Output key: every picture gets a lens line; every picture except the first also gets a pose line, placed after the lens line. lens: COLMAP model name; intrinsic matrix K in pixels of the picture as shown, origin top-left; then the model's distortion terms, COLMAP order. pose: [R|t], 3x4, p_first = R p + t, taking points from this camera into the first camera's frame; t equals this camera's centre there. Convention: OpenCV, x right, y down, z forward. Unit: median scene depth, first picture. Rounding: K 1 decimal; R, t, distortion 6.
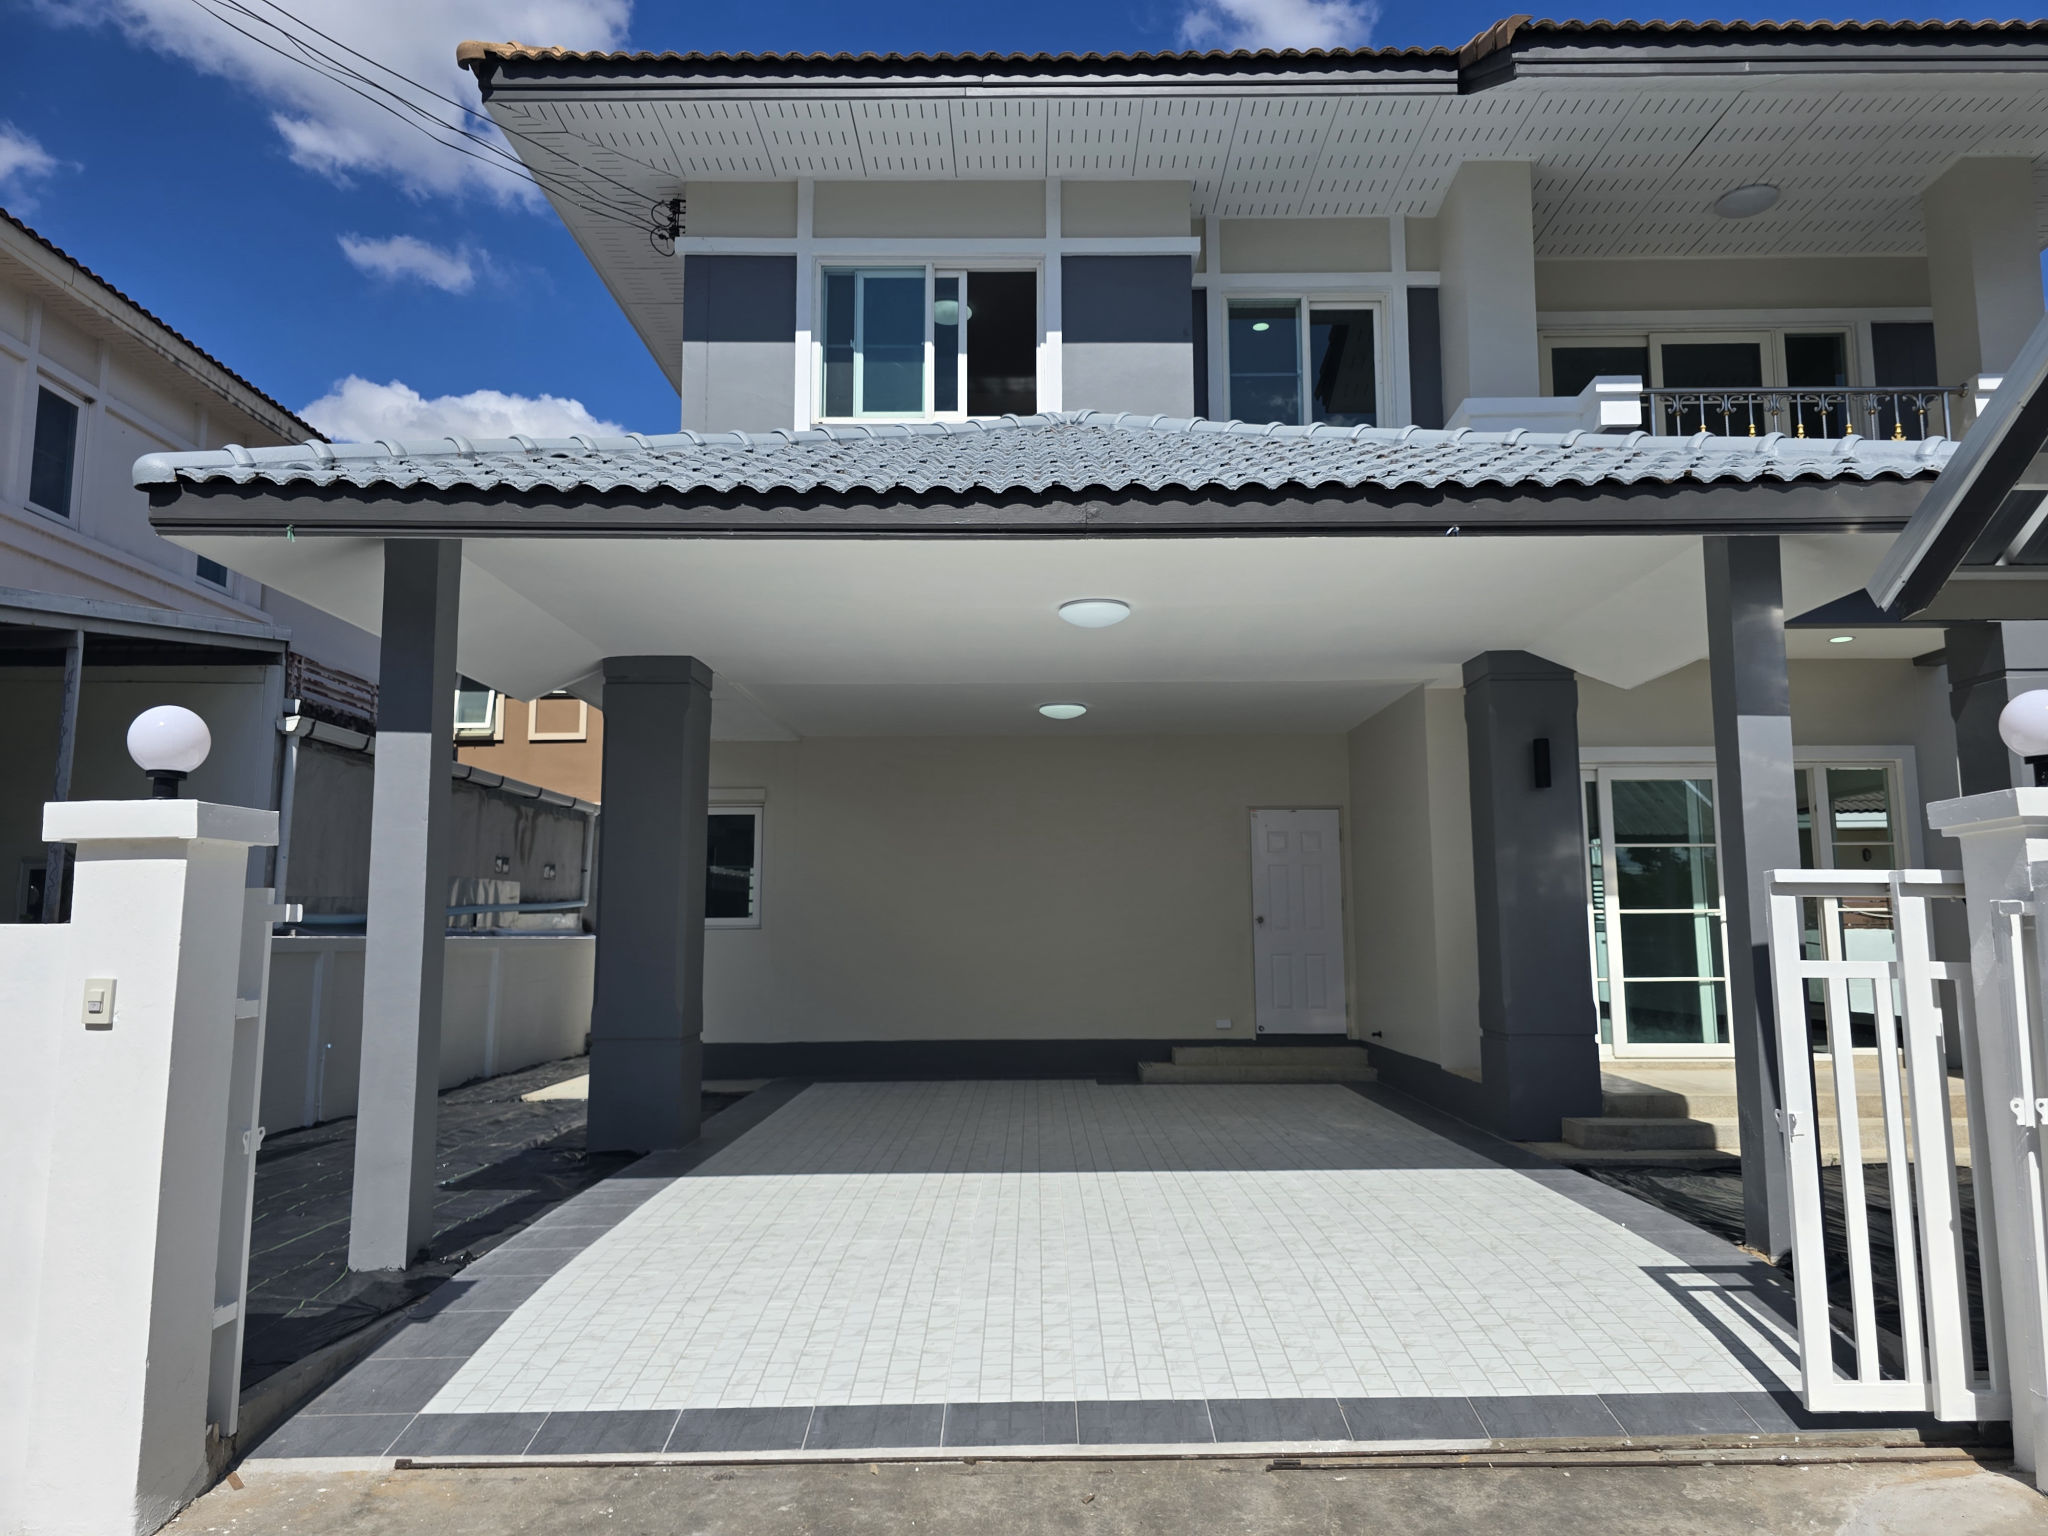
lens RADIAL K [[1346.1, 0, 1024.0], [0, 1346.1, 768.0], [0, 0, 1]] dist [0.007165, 0.001735]
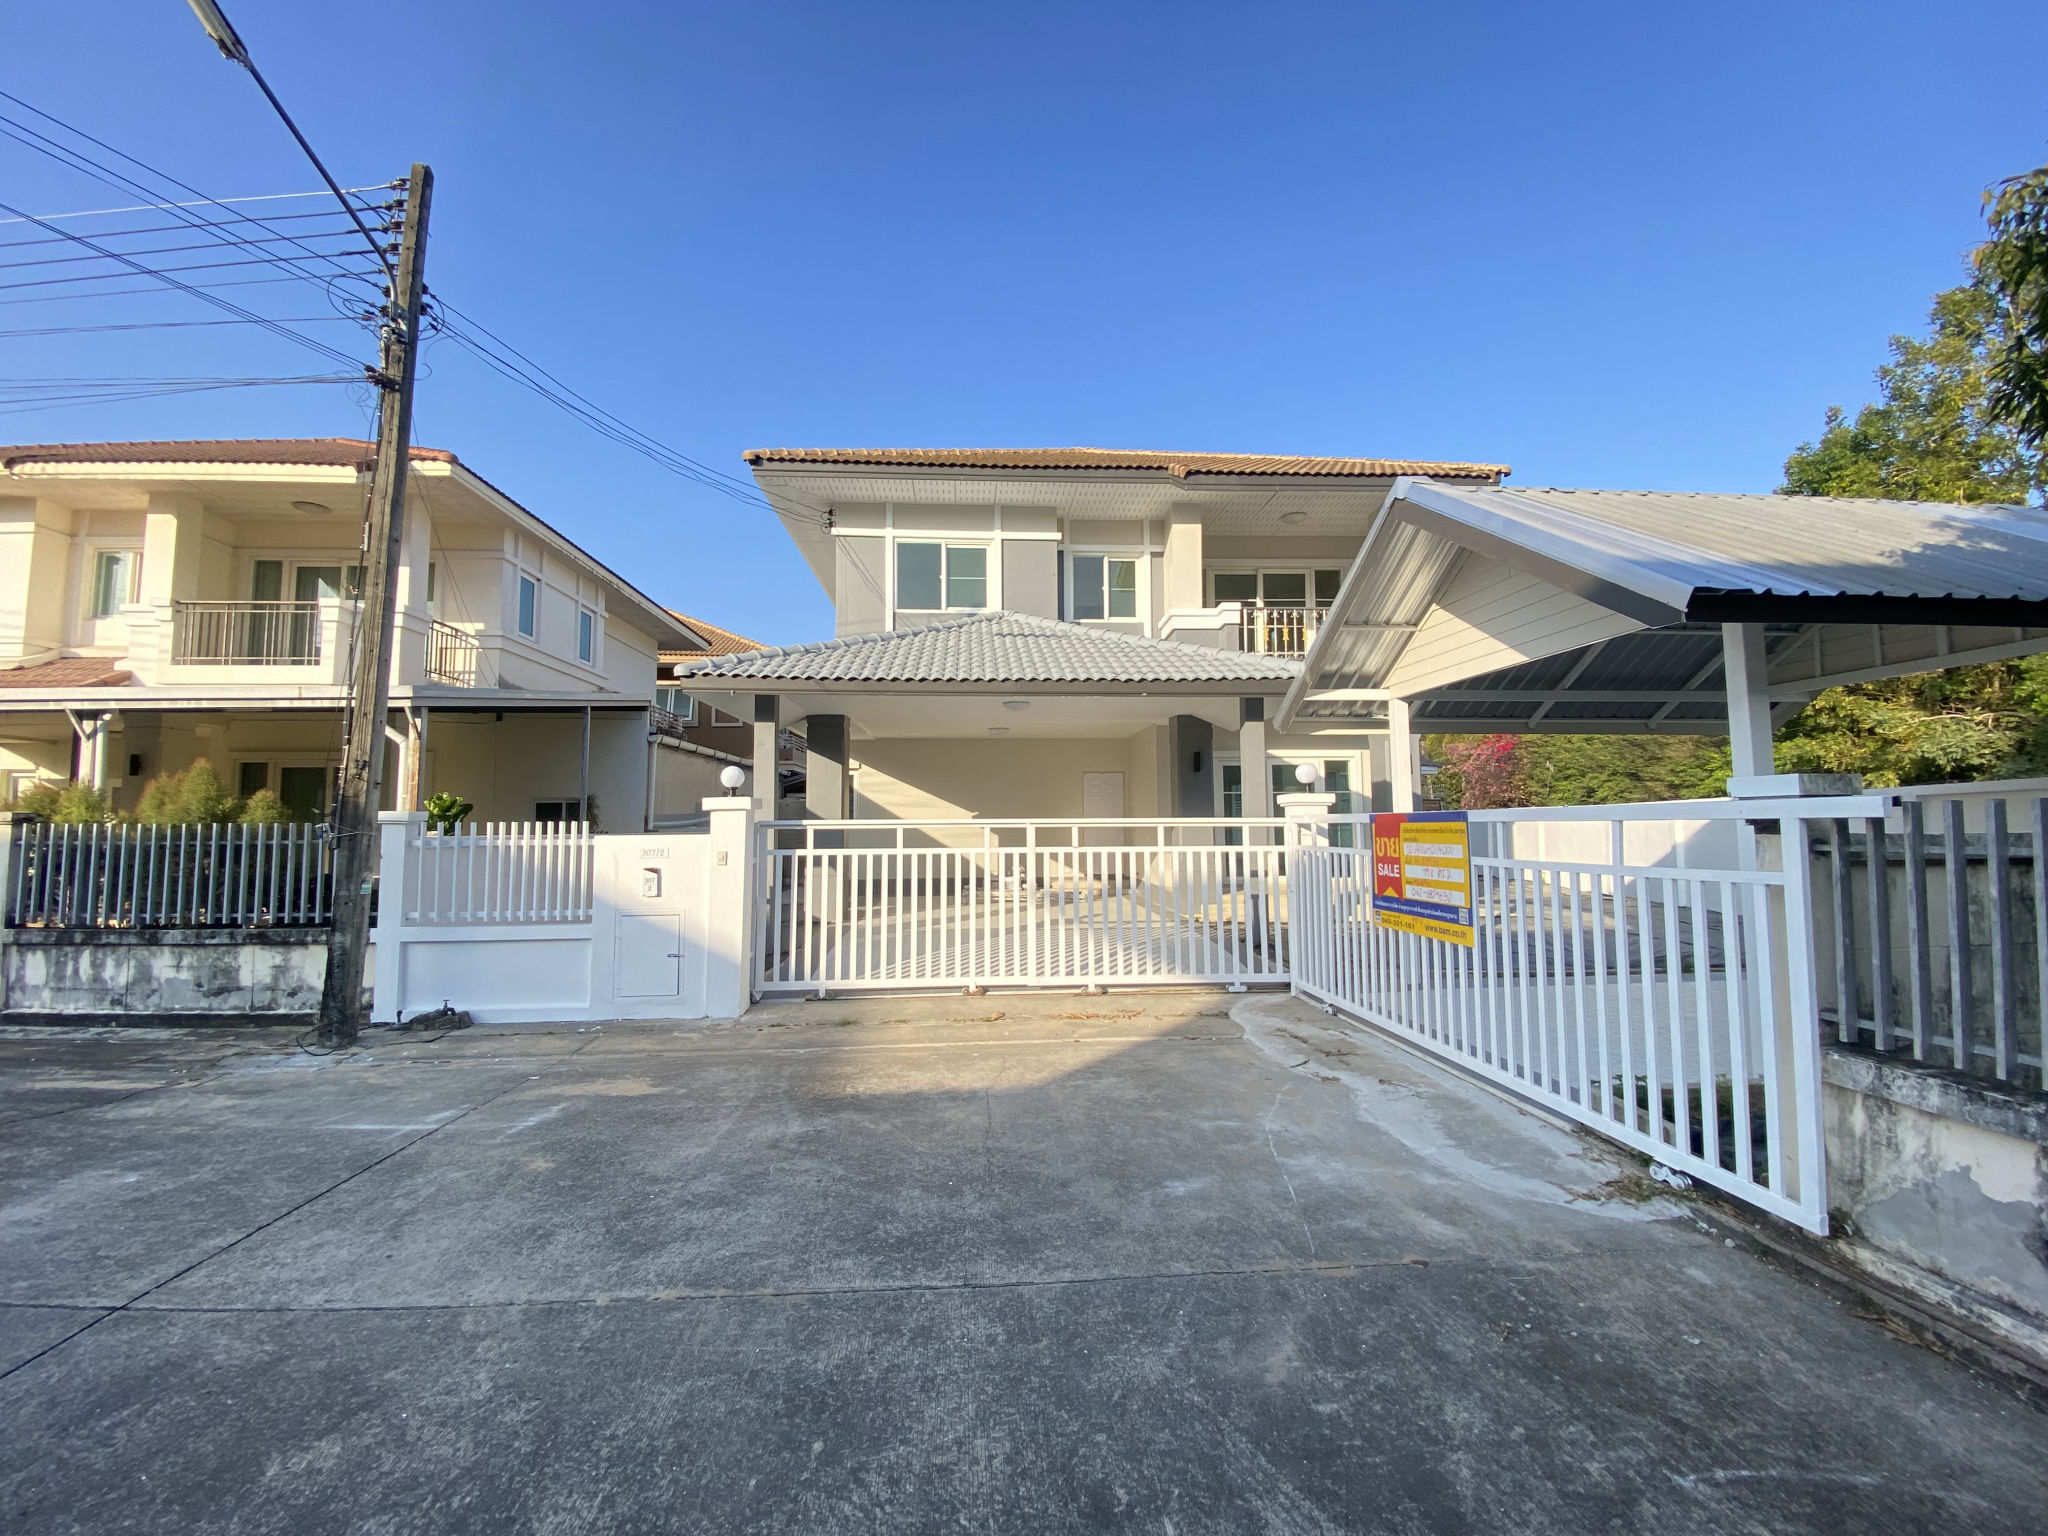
lens RADIAL K [[829.9, 0, 1024.0], [0, 829.9, 768.0], [0, 0, 1]] dist [0.044927, -0.033261]
pose [[0.996684, 0.004442, 0.081247, -0.045197], [-0.009212, 0.998249, 0.058436, -0.068549], [-0.080845, -0.058991, 0.994979, -0.422633]]
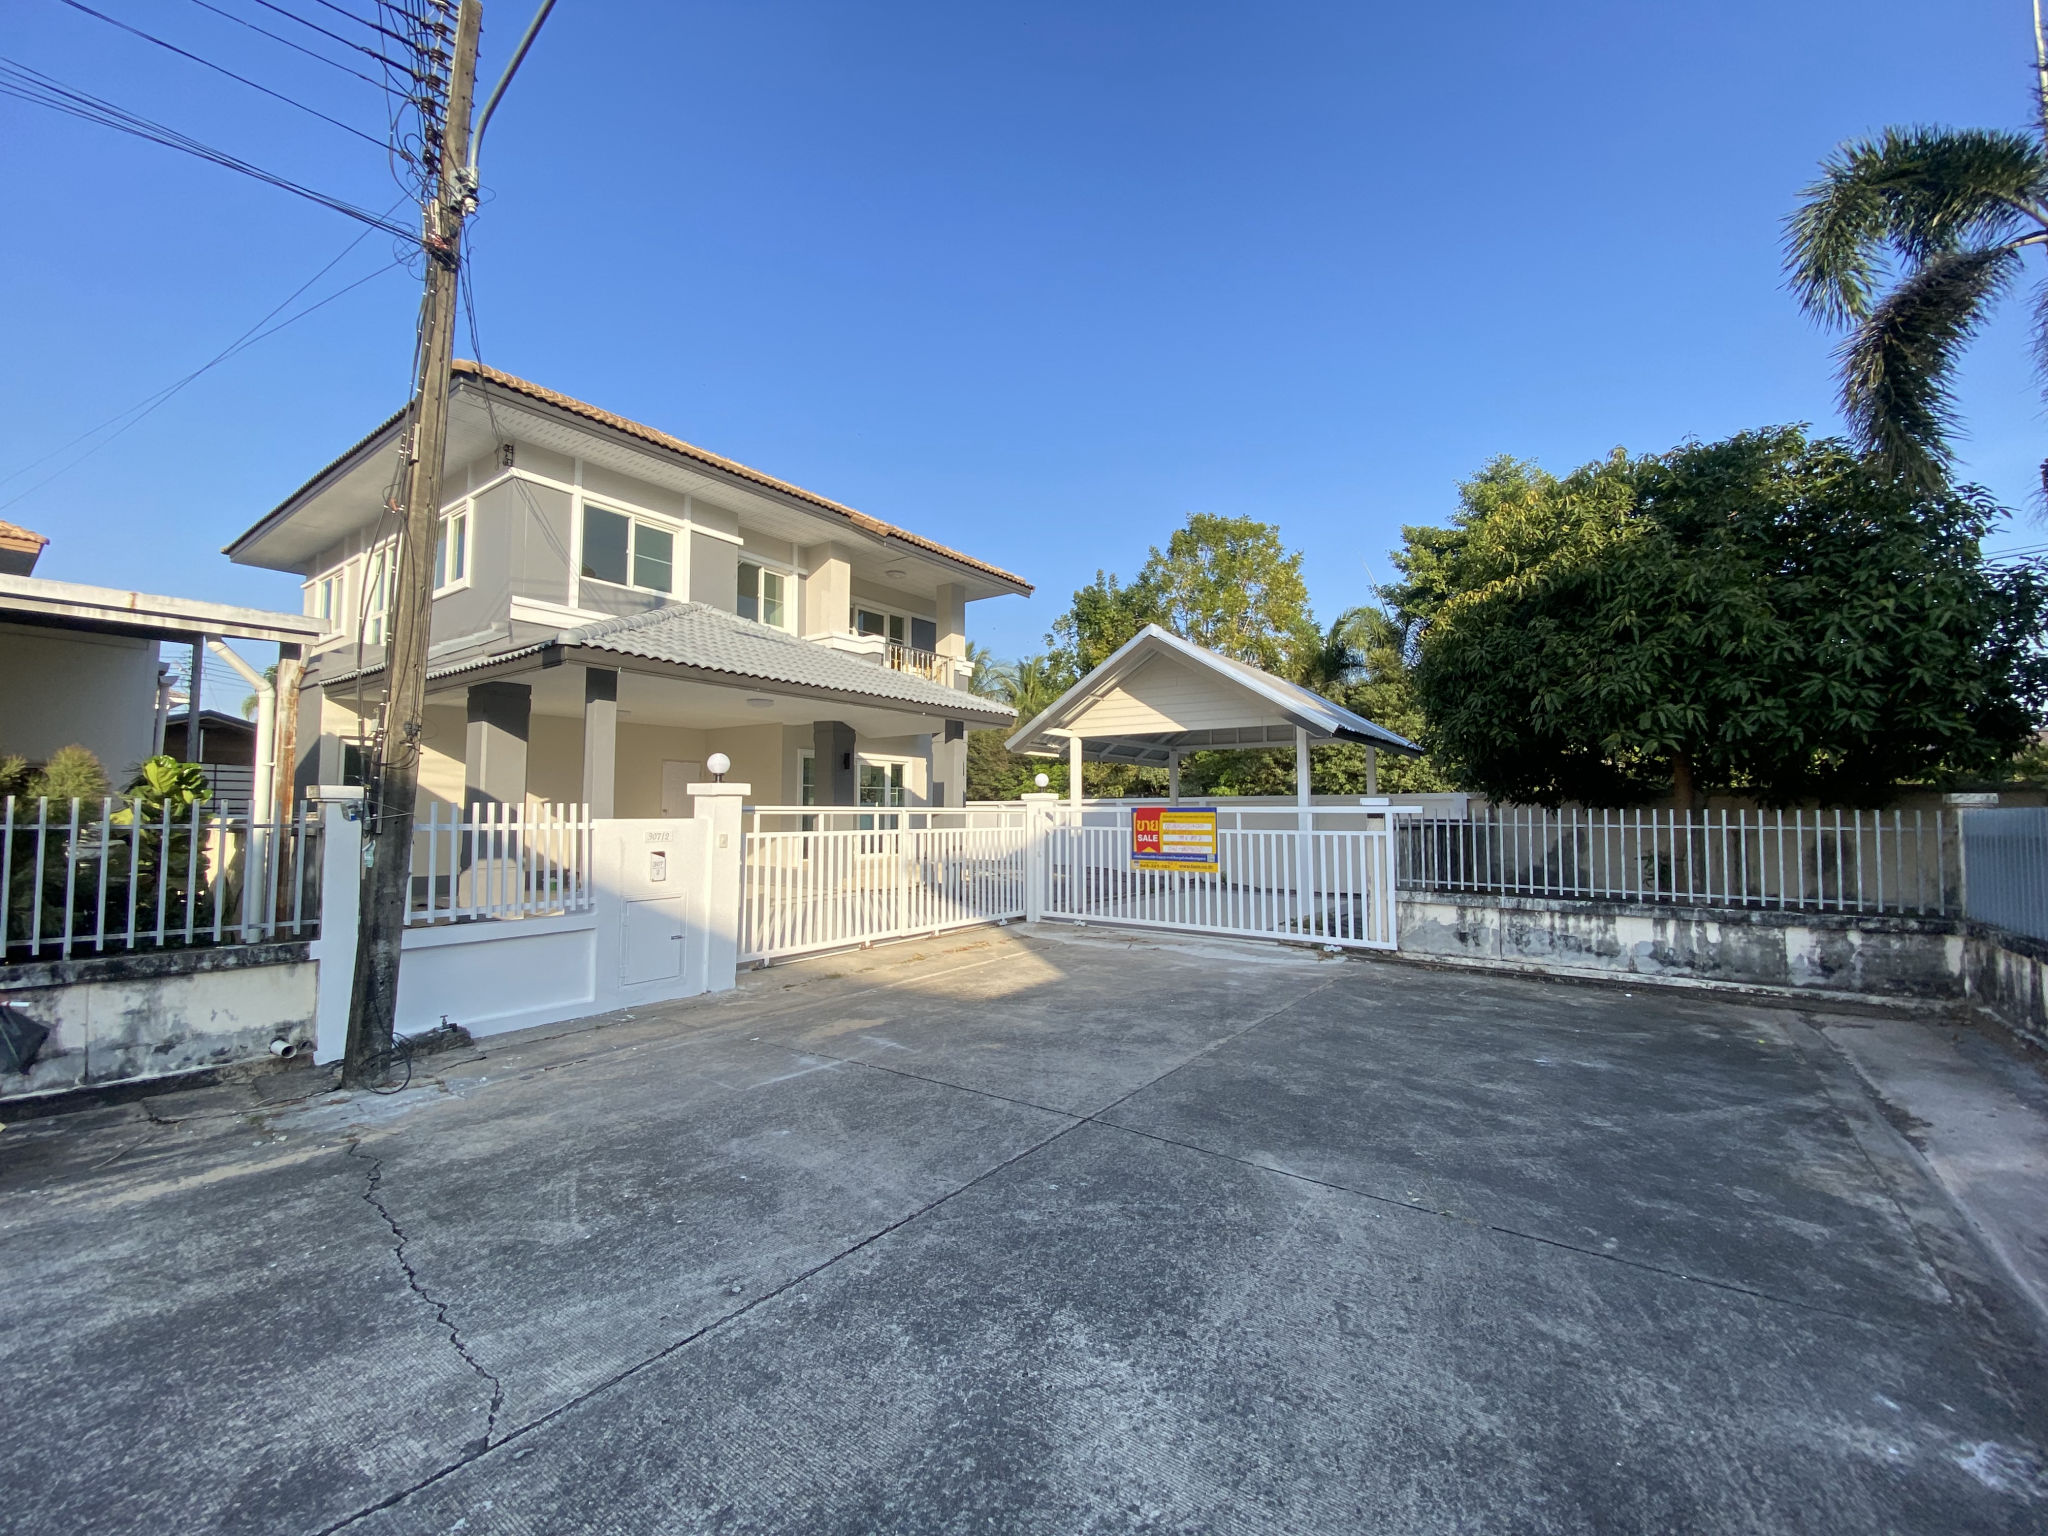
lens RADIAL K [[829.9, 0, 1024.0], [0, 829.9, 768.0], [0, 0, 1]] dist [0.044927, -0.033261]
pose [[0.575093, 0.051574, 0.816461, -0.767302], [-0.111531, 0.993635, 0.015793, -0.053633], [-0.810450, -0.100143, 0.577185, -0.335696]]
